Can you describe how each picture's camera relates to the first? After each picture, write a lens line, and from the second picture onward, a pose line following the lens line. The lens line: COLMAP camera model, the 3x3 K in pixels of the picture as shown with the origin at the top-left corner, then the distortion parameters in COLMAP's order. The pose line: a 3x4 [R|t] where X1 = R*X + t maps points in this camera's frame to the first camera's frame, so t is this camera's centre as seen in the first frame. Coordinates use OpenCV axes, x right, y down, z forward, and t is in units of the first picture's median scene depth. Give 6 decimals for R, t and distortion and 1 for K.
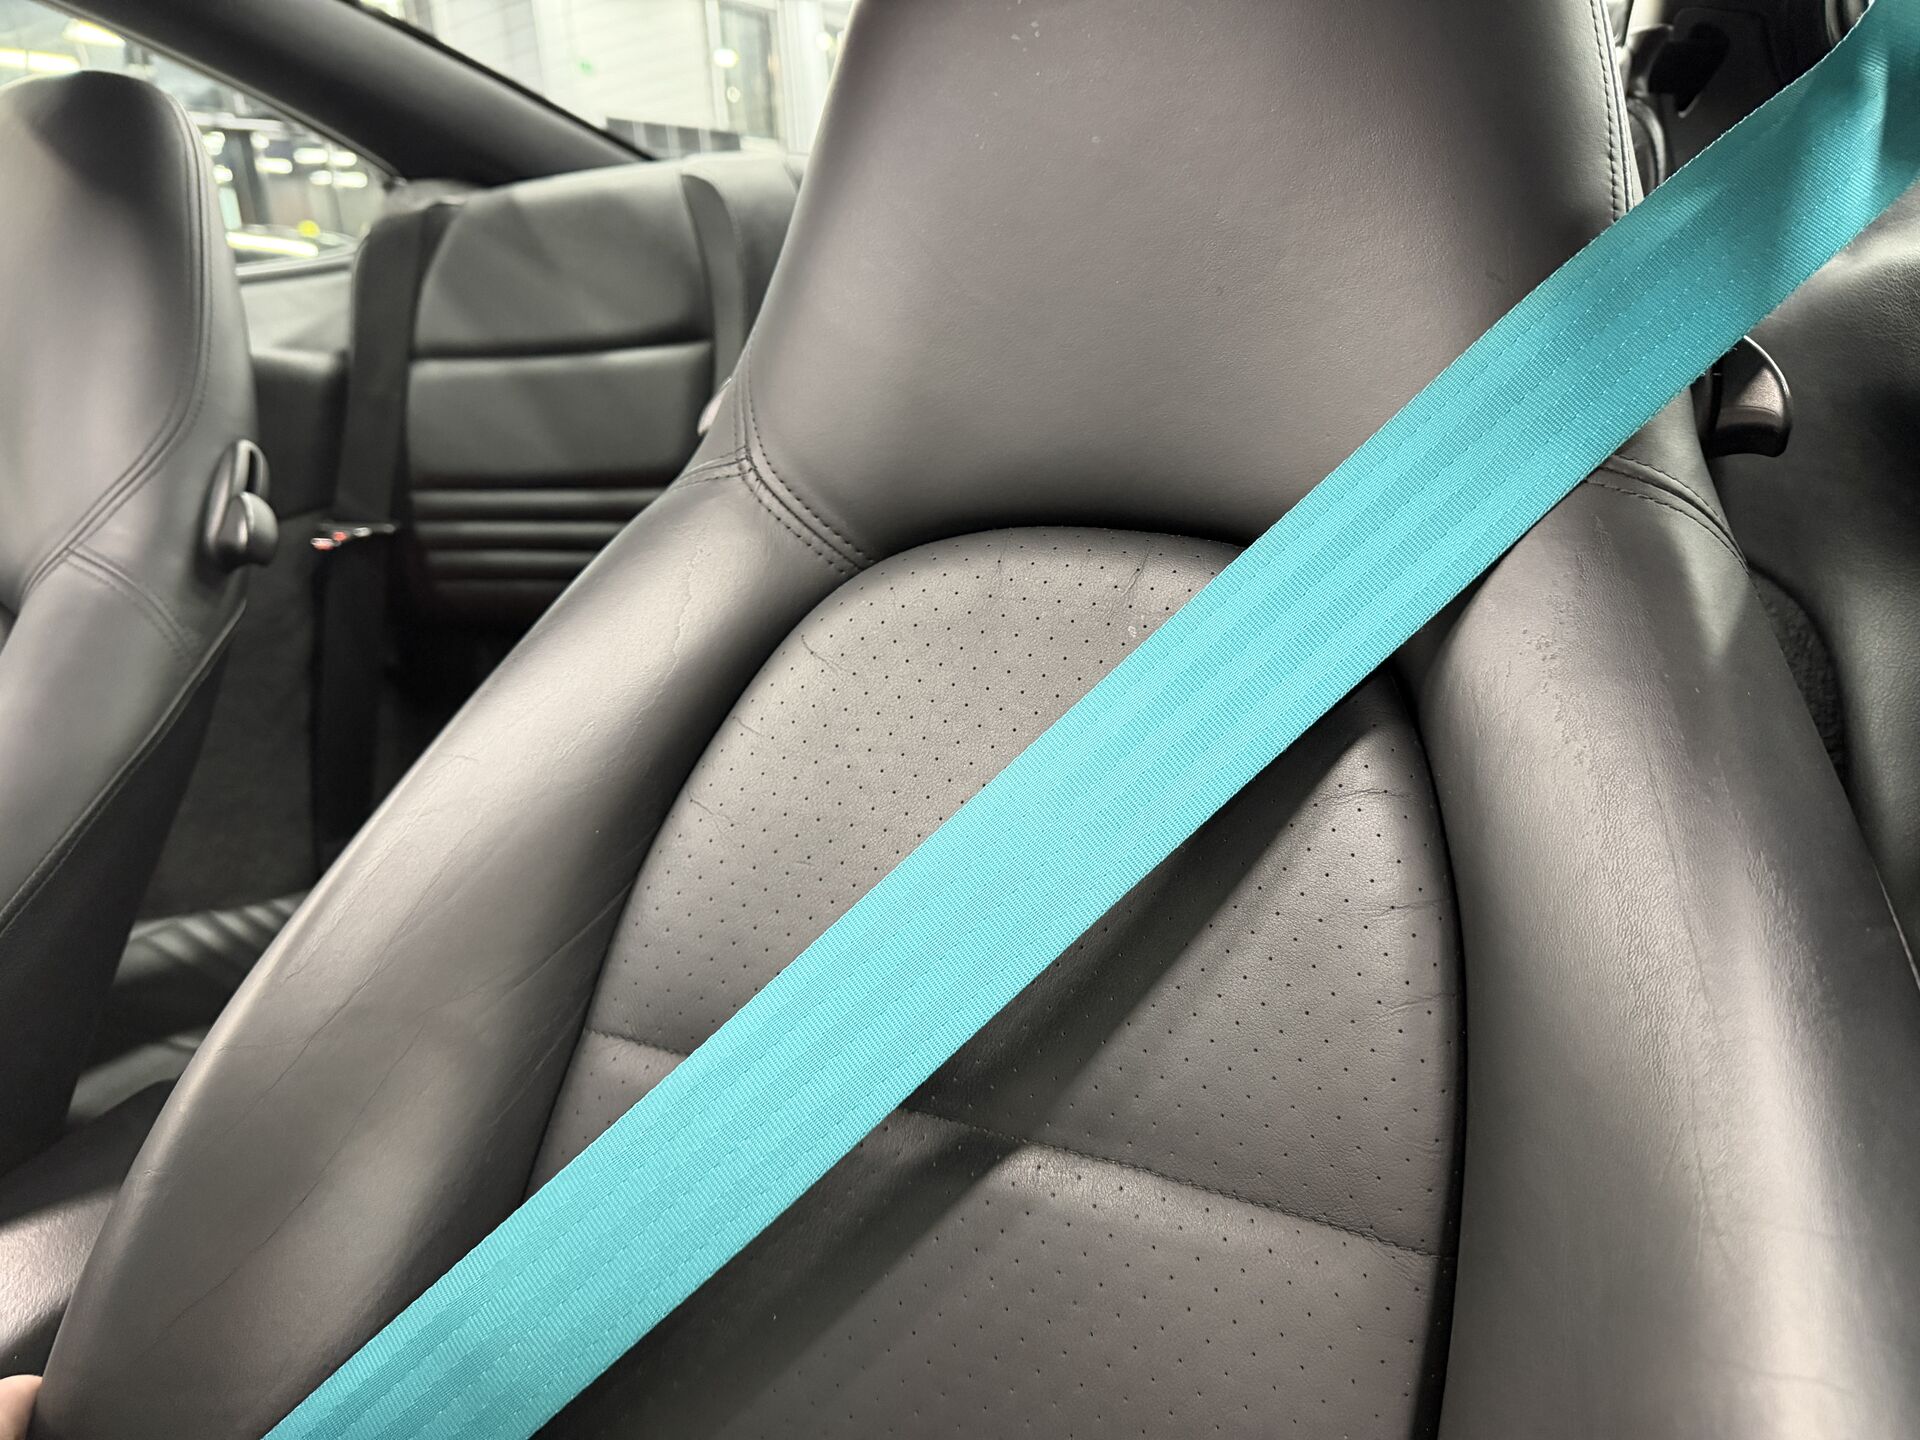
lens RADIAL K [[1295.6, 0, 960.0], [0, 1295.6, 720.0], [0, 0, 1]] dist [0.006311, -0.001836]
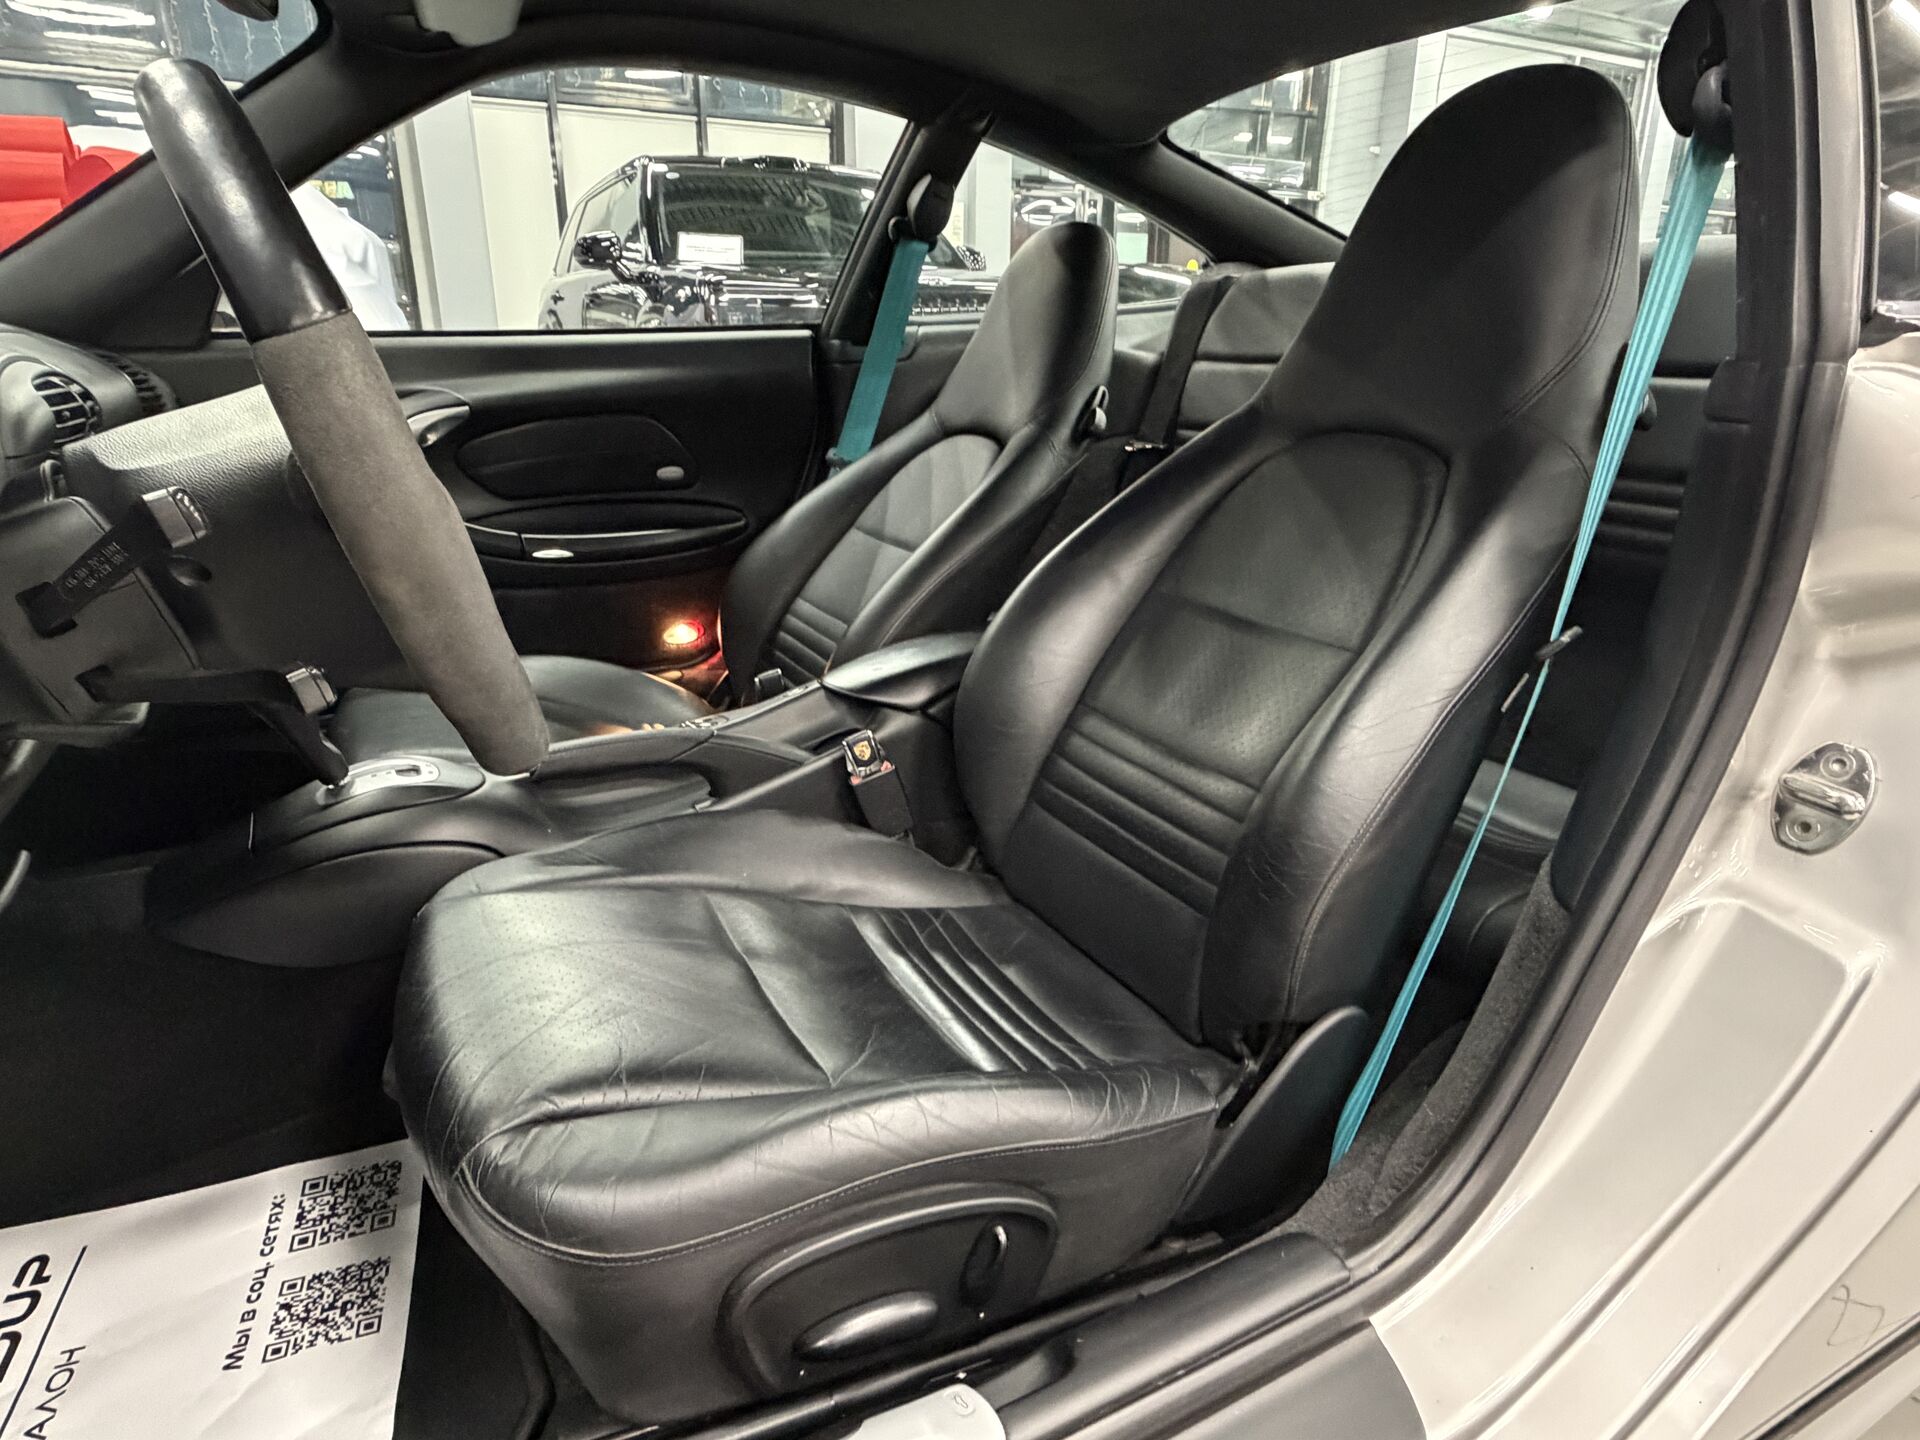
lens RADIAL K [[1128.0, 0, 960.0], [0, 1128.0, 720.0], [0, 0, 1]] dist [0.003089, 0.001642]
pose [[0.801822, 0.231604, -0.550854, 0.334247], [-0.221979, 0.971316, 0.085273, 0.169830], [0.554803, 0.053904, 0.830234, -0.530174]]
